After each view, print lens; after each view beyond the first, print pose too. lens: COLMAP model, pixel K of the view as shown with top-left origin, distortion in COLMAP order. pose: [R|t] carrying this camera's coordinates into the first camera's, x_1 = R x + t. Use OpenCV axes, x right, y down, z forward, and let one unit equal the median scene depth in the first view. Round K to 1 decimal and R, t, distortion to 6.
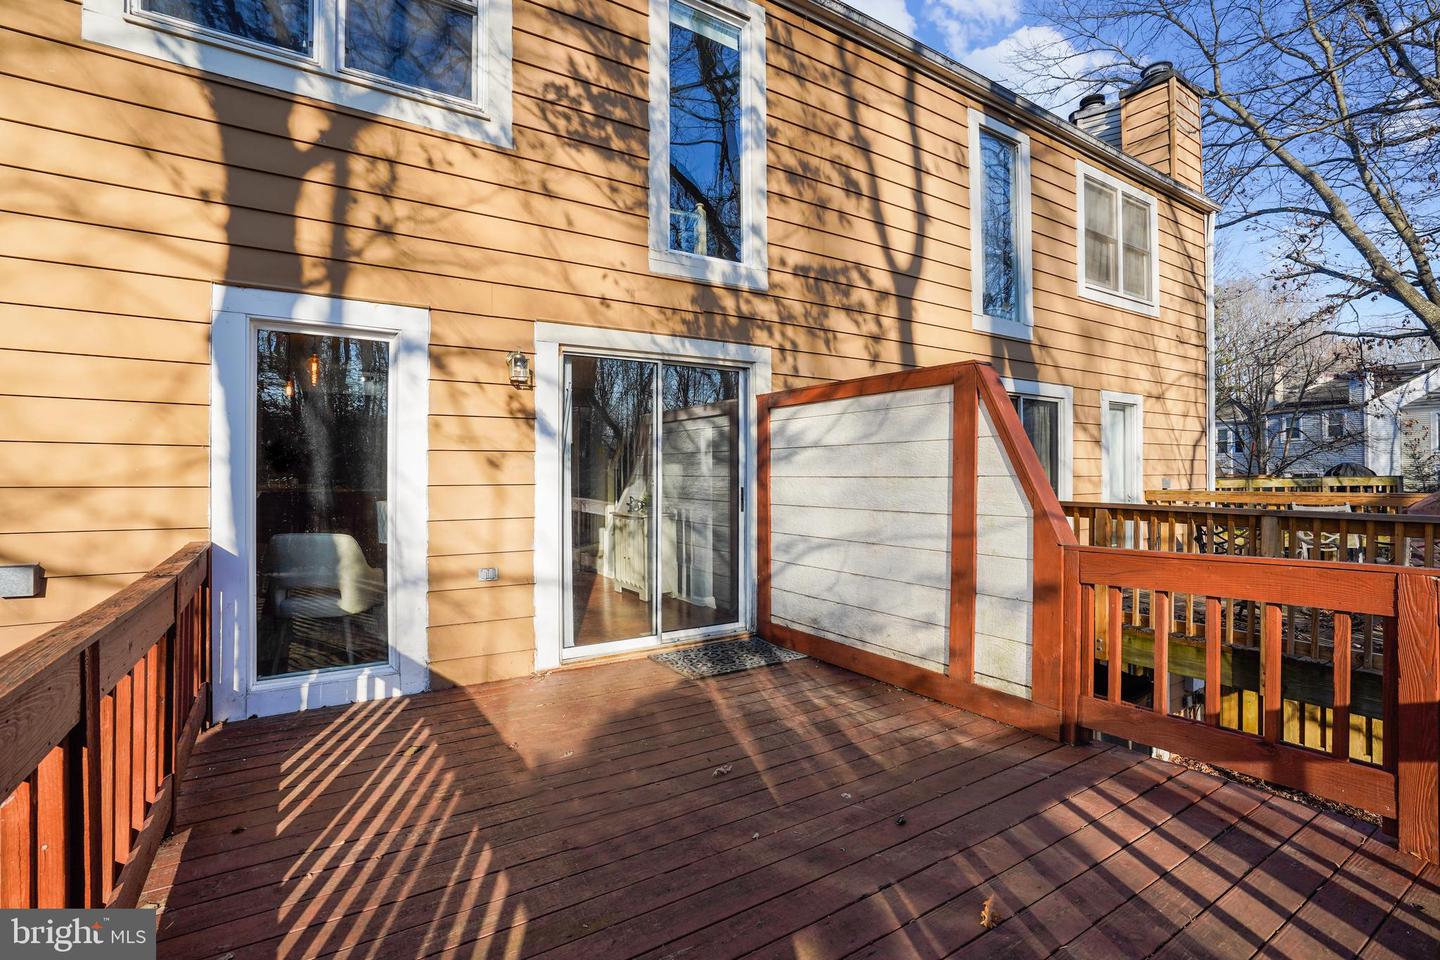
lens RADIAL K [[670.2, 0, 724.0], [0, 670.2, 474.6], [0, 0, 1]] dist [-0.042265, 0.019946]
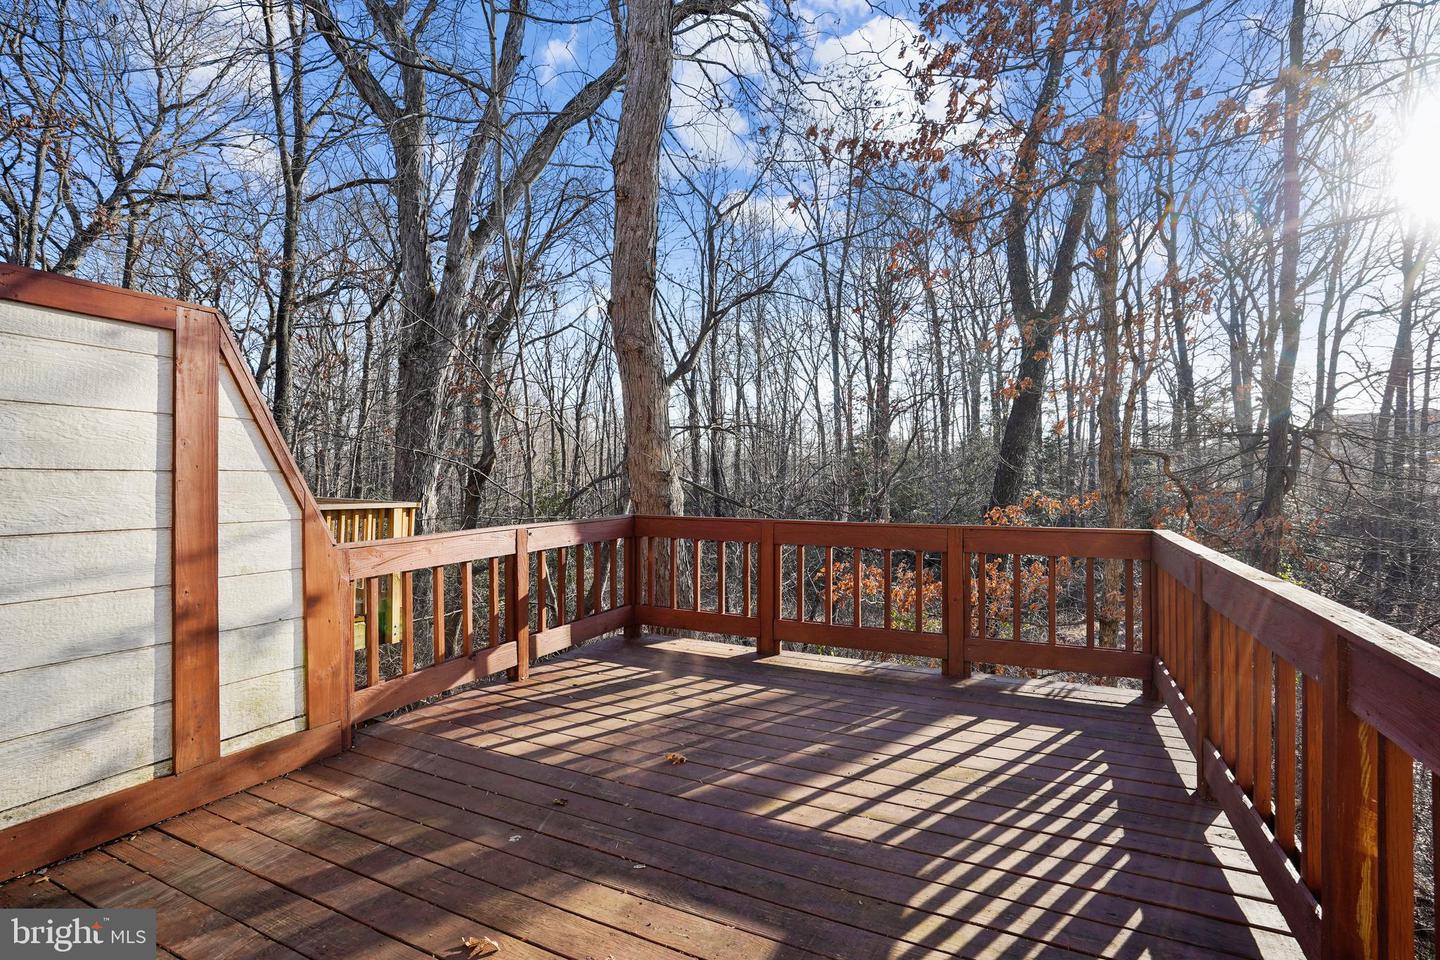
lens RADIAL K [[670.2, 0, 724.0], [0, 670.2, 474.6], [0, 0, 1]] dist [-0.042265, 0.019946]
pose [[-0.528905, 0.005638, 0.848662, -0.479737], [-0.010403, 0.999860, -0.013127, 0.009642], [-0.848617, -0.015772, -0.528772, 0.847876]]
